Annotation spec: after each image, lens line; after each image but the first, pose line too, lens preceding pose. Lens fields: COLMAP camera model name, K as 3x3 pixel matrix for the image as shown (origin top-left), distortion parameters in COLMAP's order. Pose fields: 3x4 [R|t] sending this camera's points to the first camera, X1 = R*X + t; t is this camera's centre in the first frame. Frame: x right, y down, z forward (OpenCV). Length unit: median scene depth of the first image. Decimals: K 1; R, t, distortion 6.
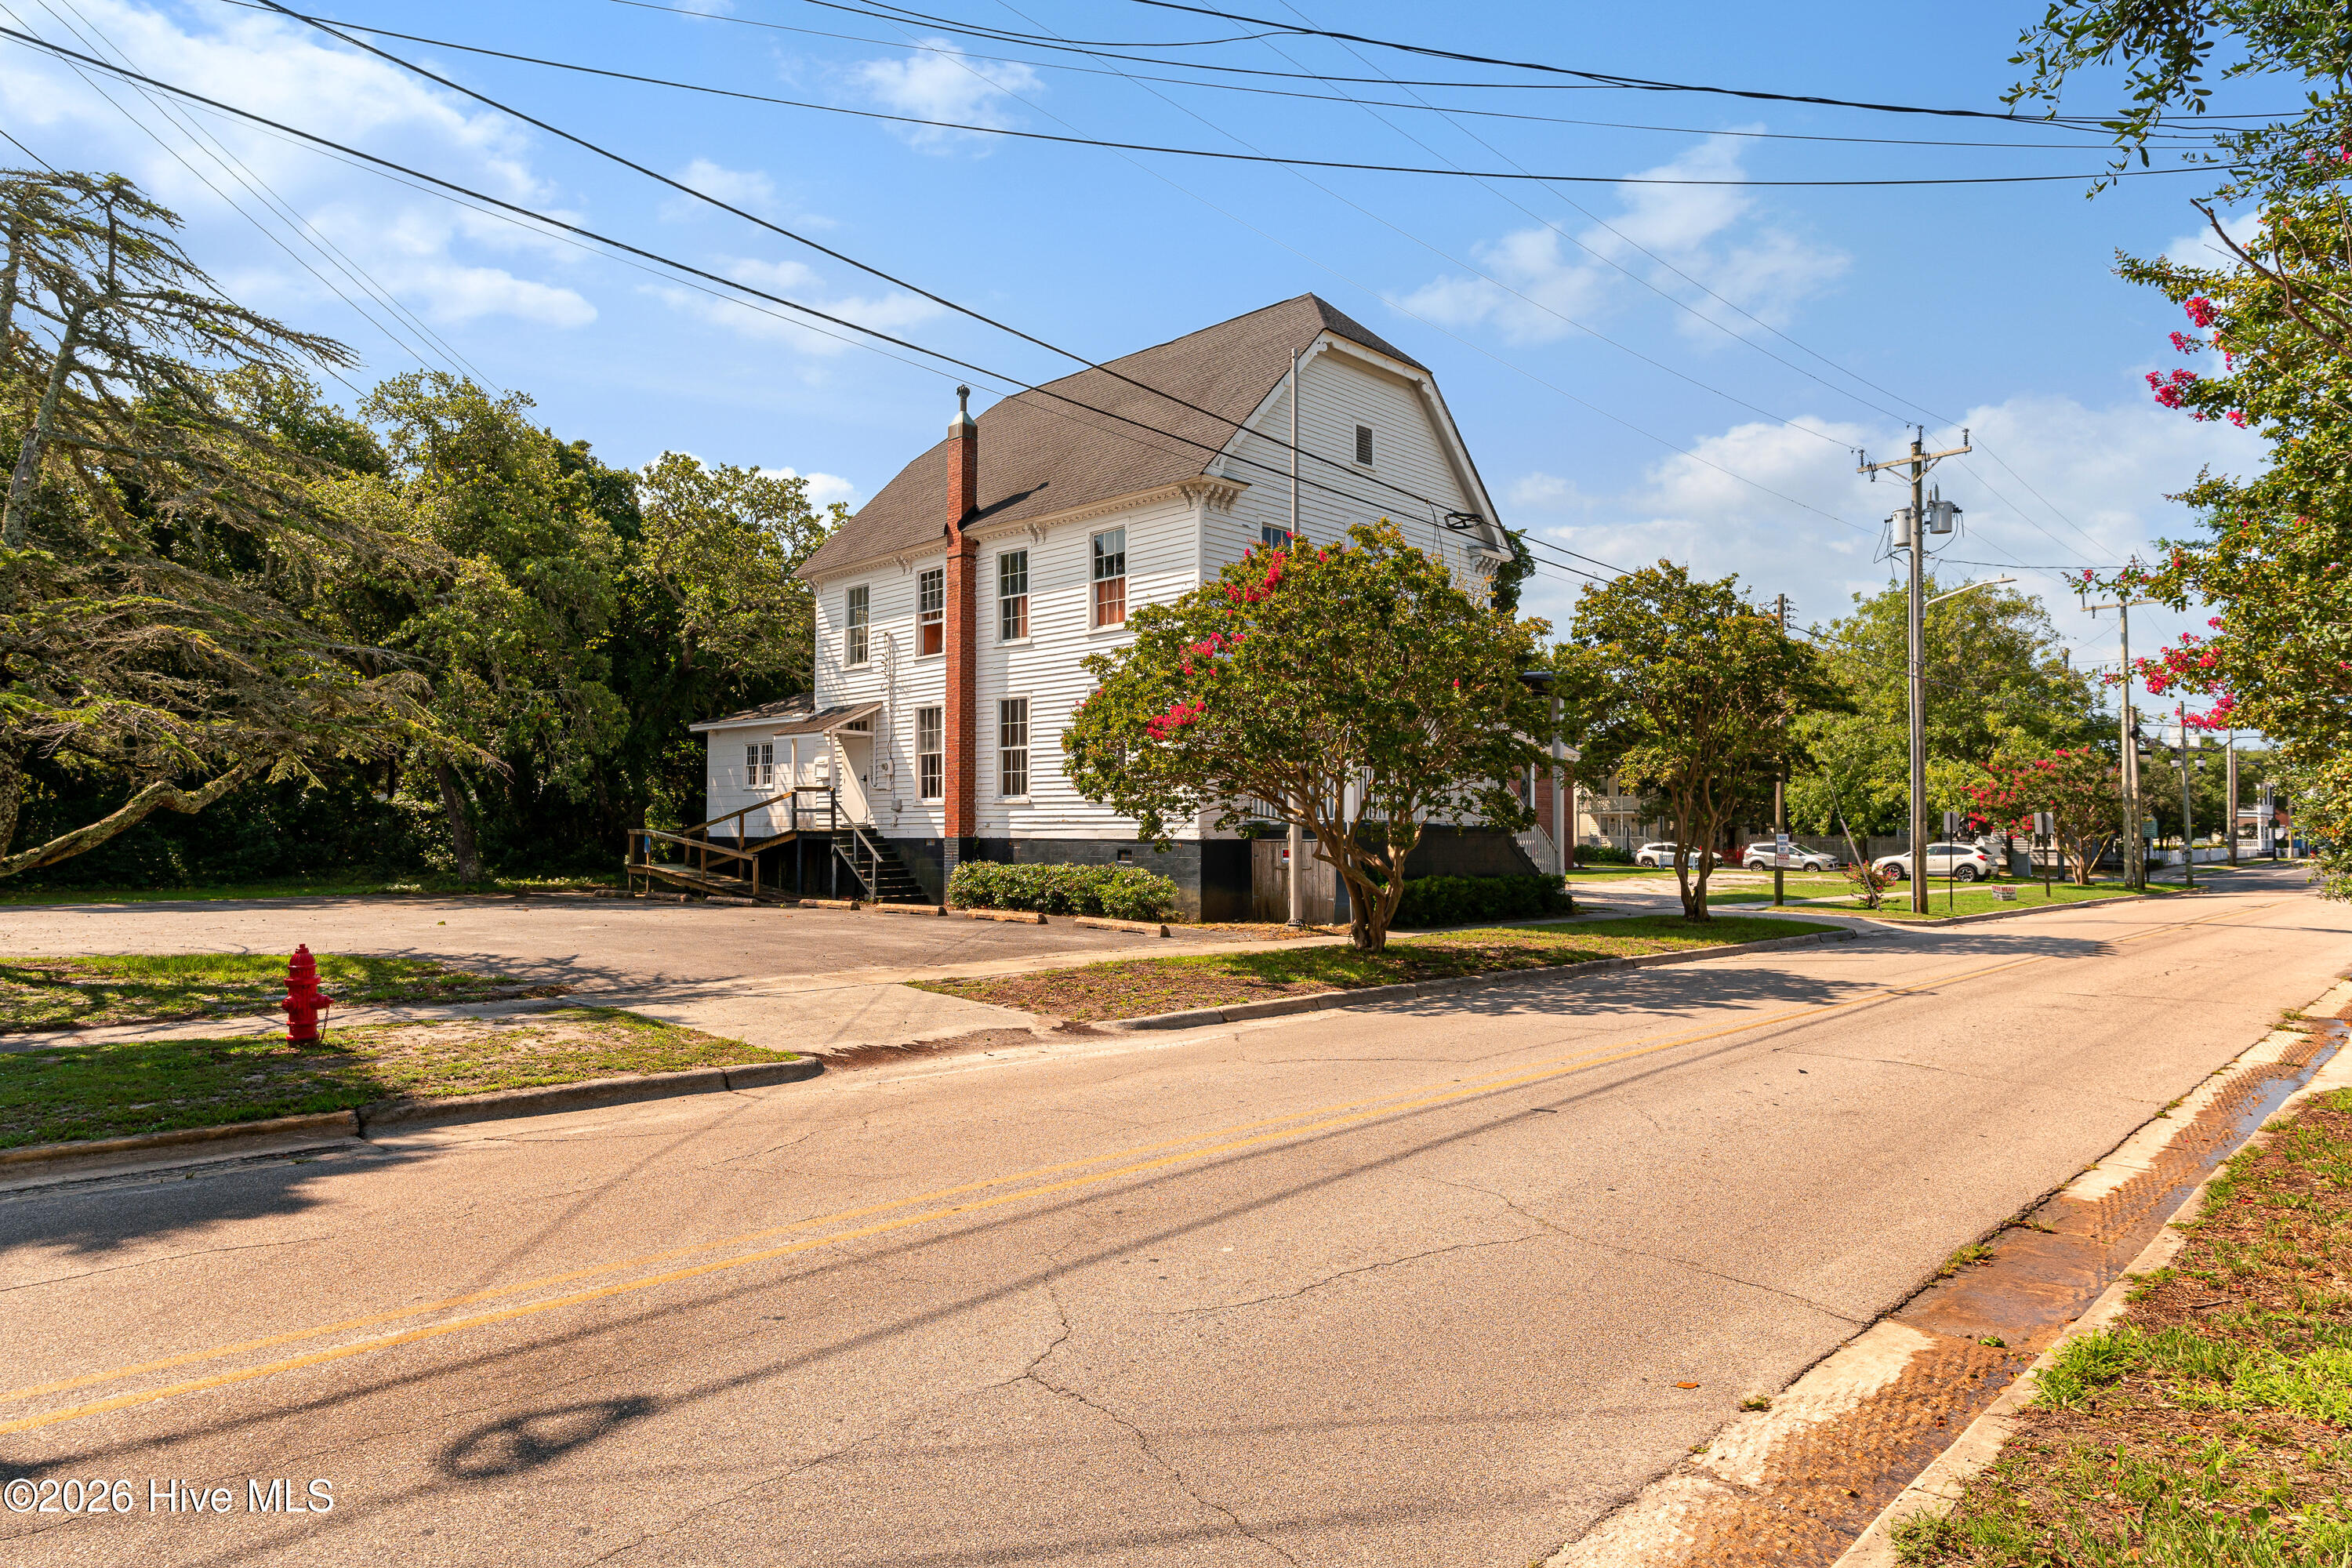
lens RADIAL K [[1363.3, 0, 1176.0], [0, 1363.3, 784.0], [0, 0, 1]] dist [-0.000202, -0.000319]
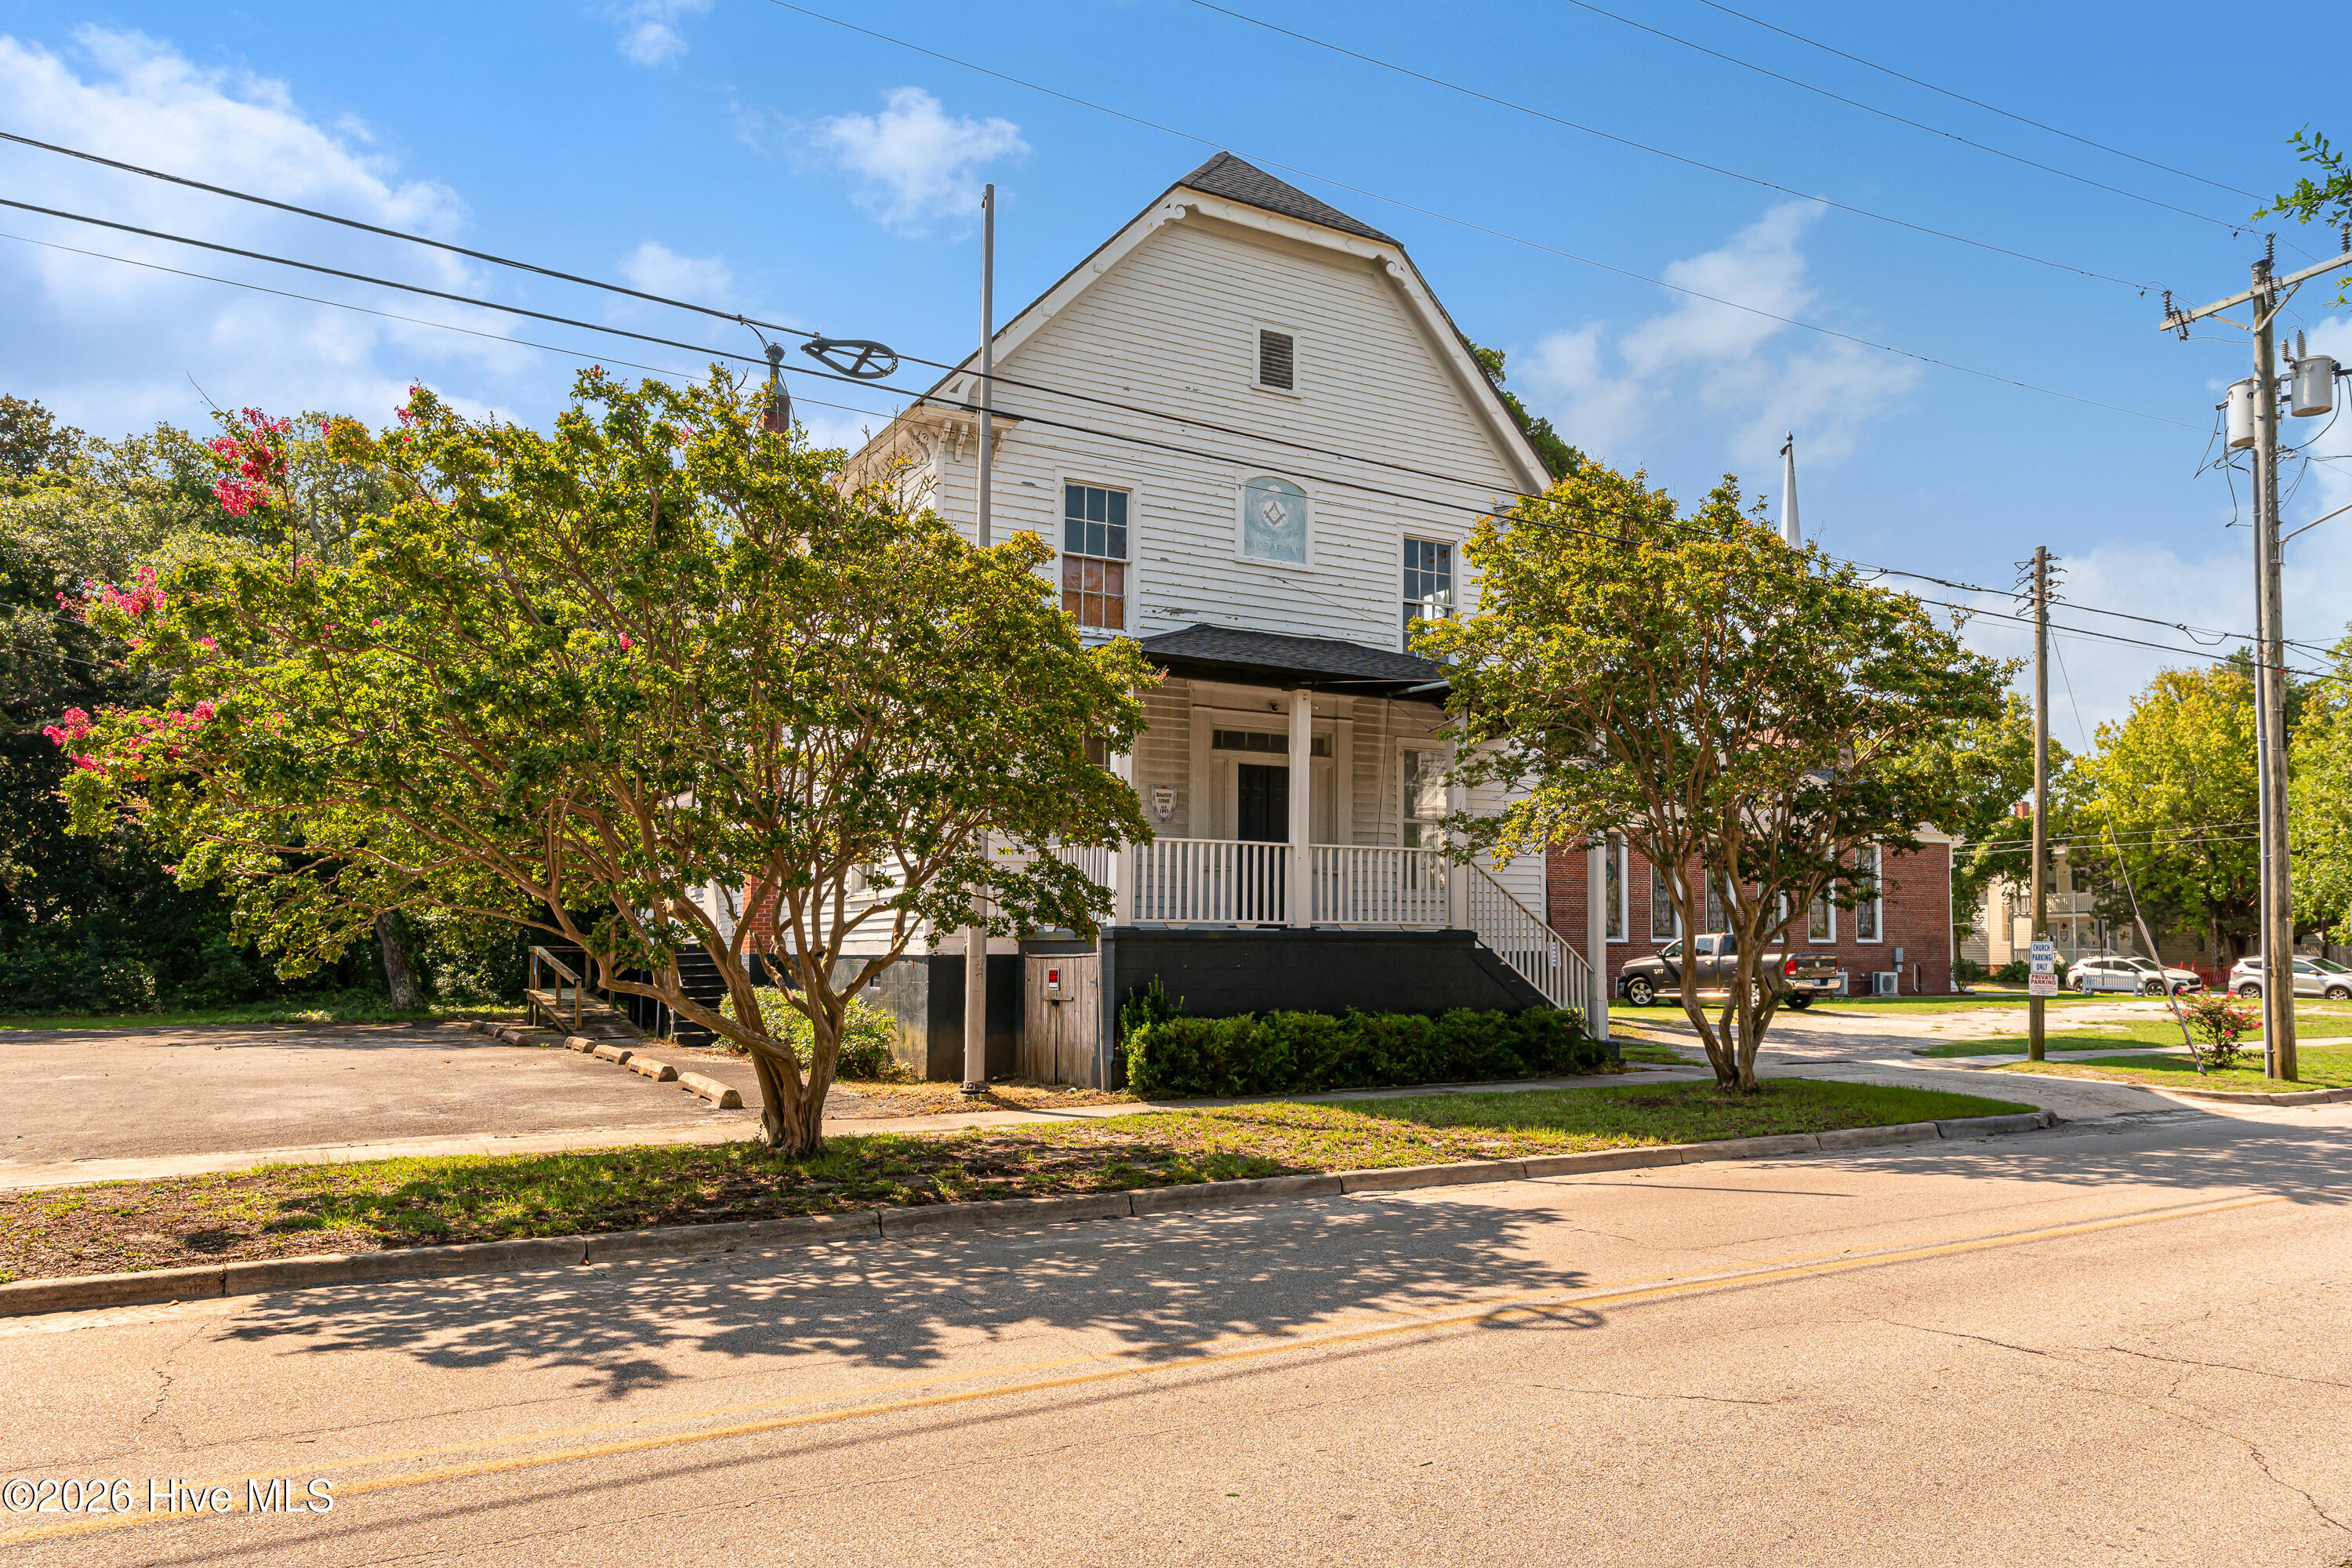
lens RADIAL K [[1547.4, 0, 1174.6], [0, 1547.4, 876.4], [0, 0, 1]] dist [-0.001304, -0.001113]
pose [[0.962873, -0.017857, -0.269364, 0.277597], [0.014935, 0.999805, -0.012894, 0.011678], [0.269542, 0.008392, 0.962952, 0.253544]]
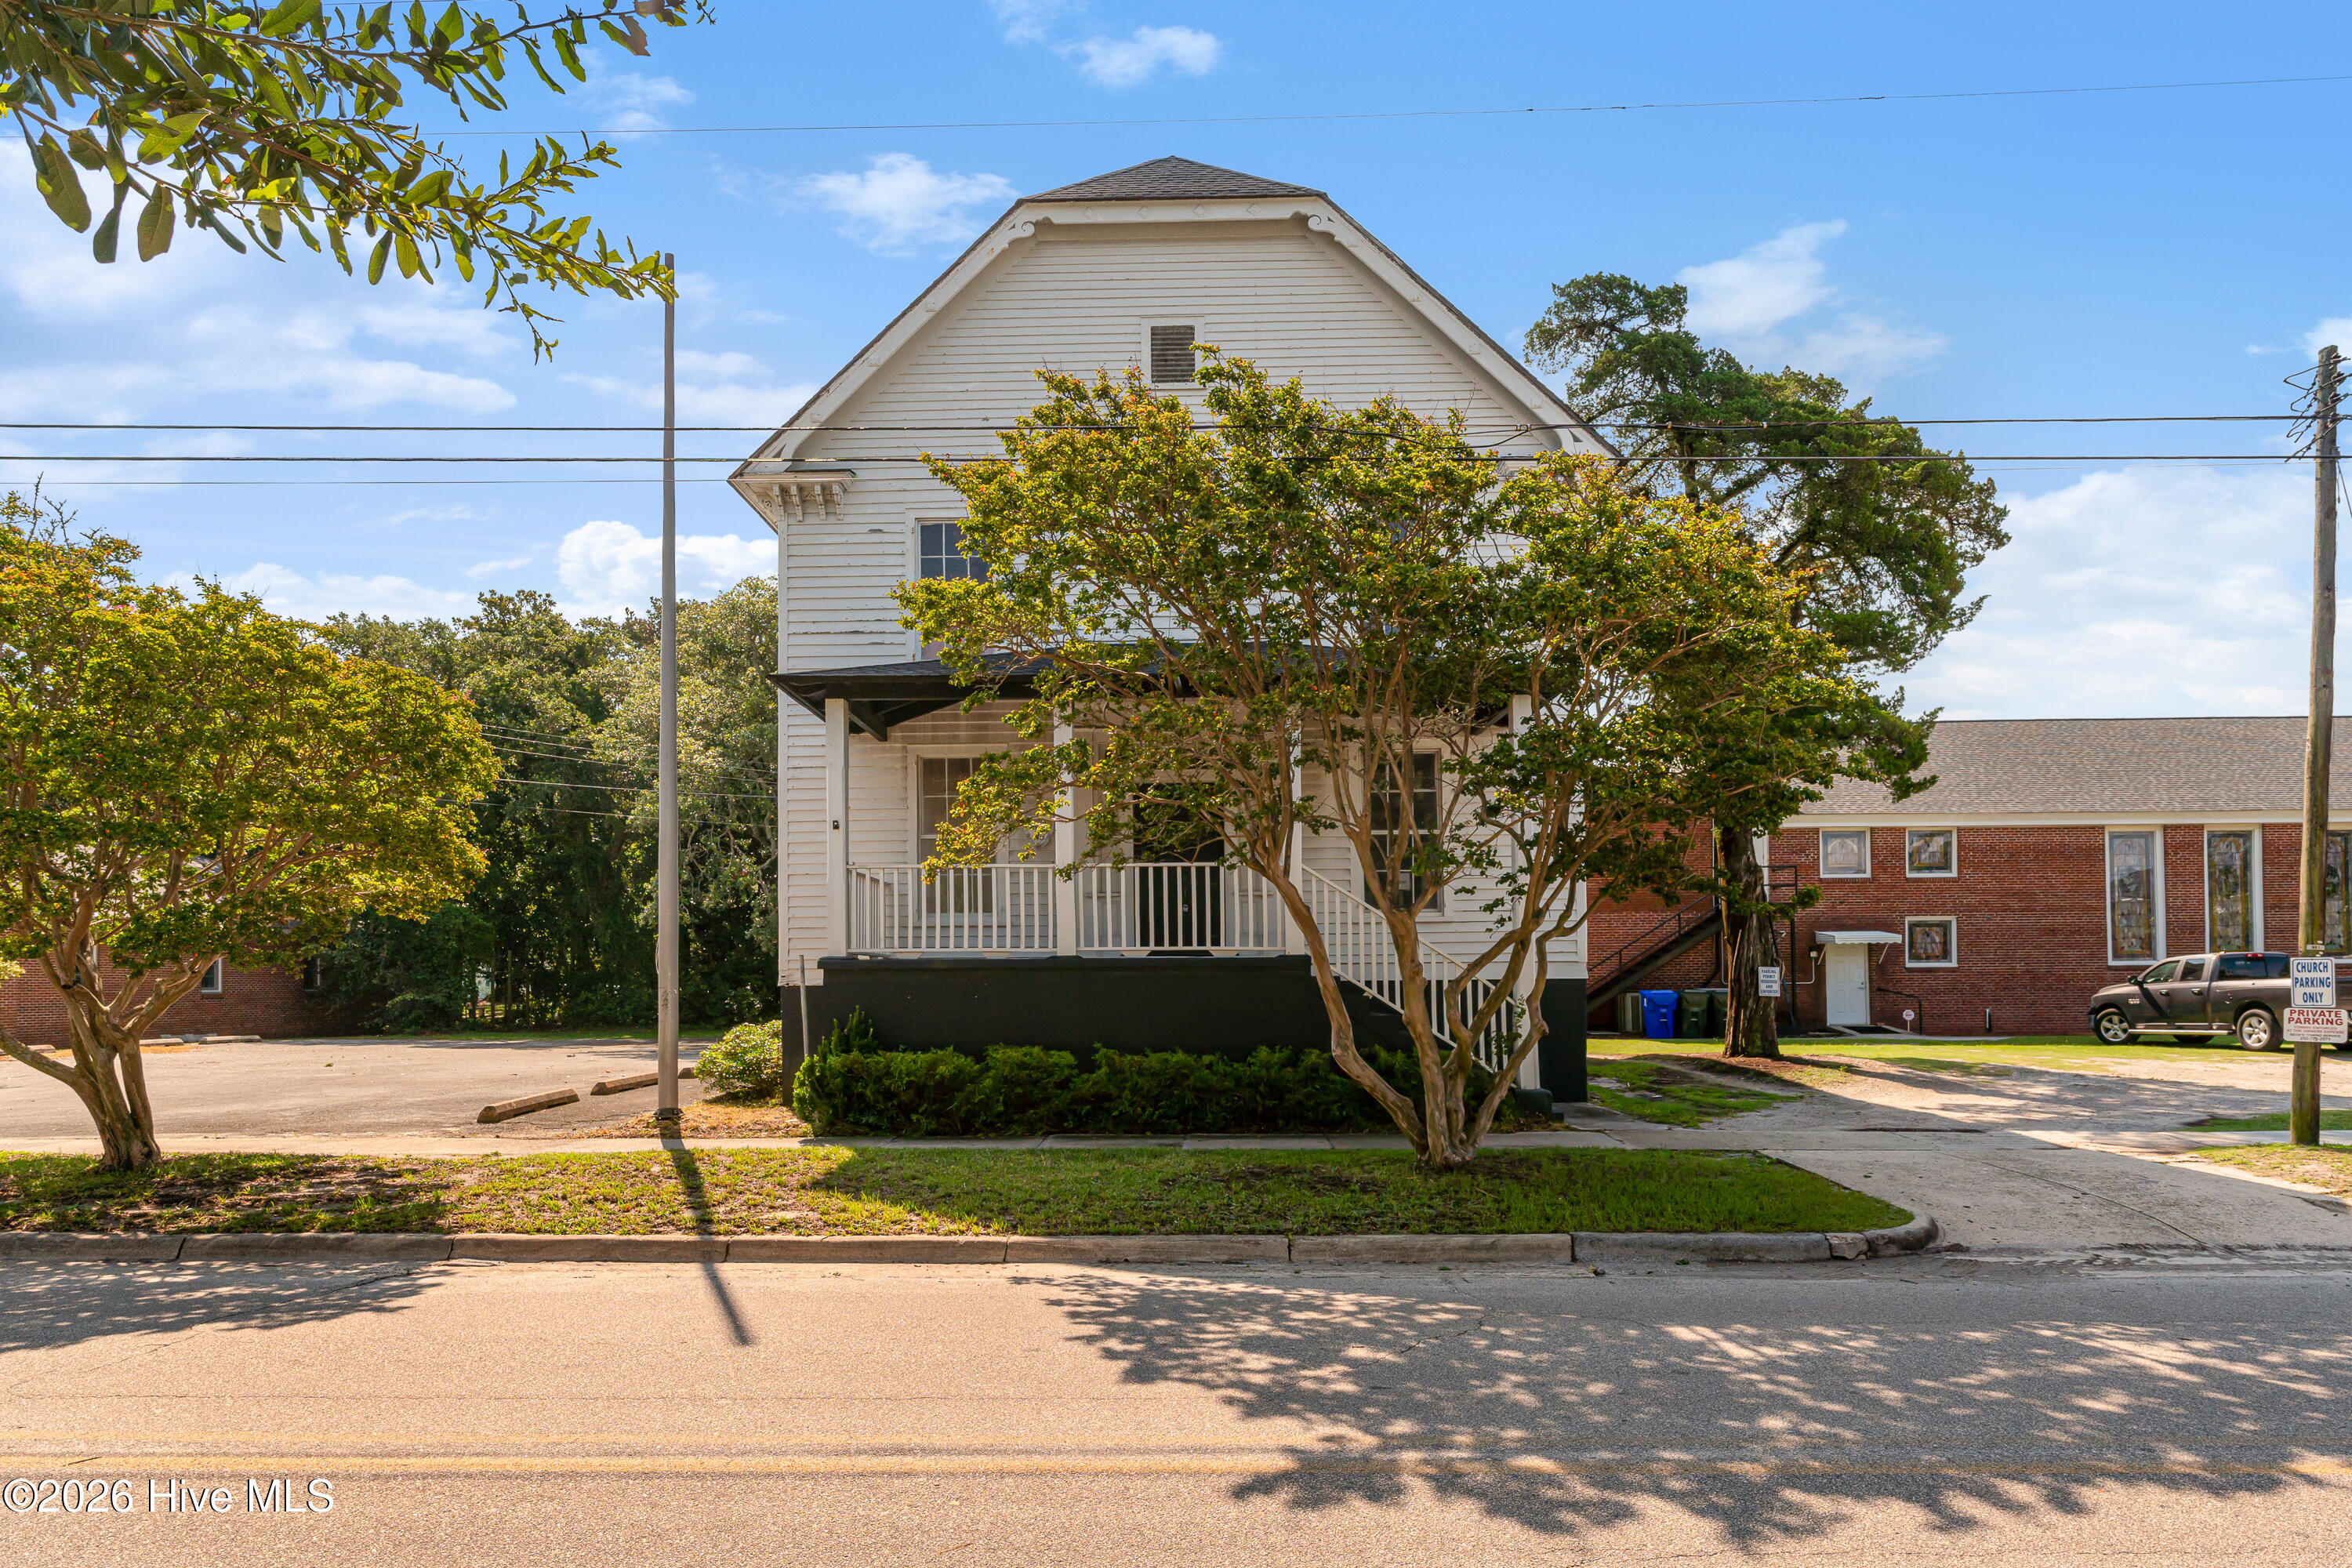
lens RADIAL K [[1314.8, 0, 1175.4], [0, 1314.8, 900.4], [0, 0, 1]] dist [0.021643, -0.057377]
pose [[0.684531, -0.049809, -0.727281, 0.549292], [0.034106, 0.998759, -0.036300, 0.023892], [0.728186, 0.000044, 0.685380, 0.567201]]
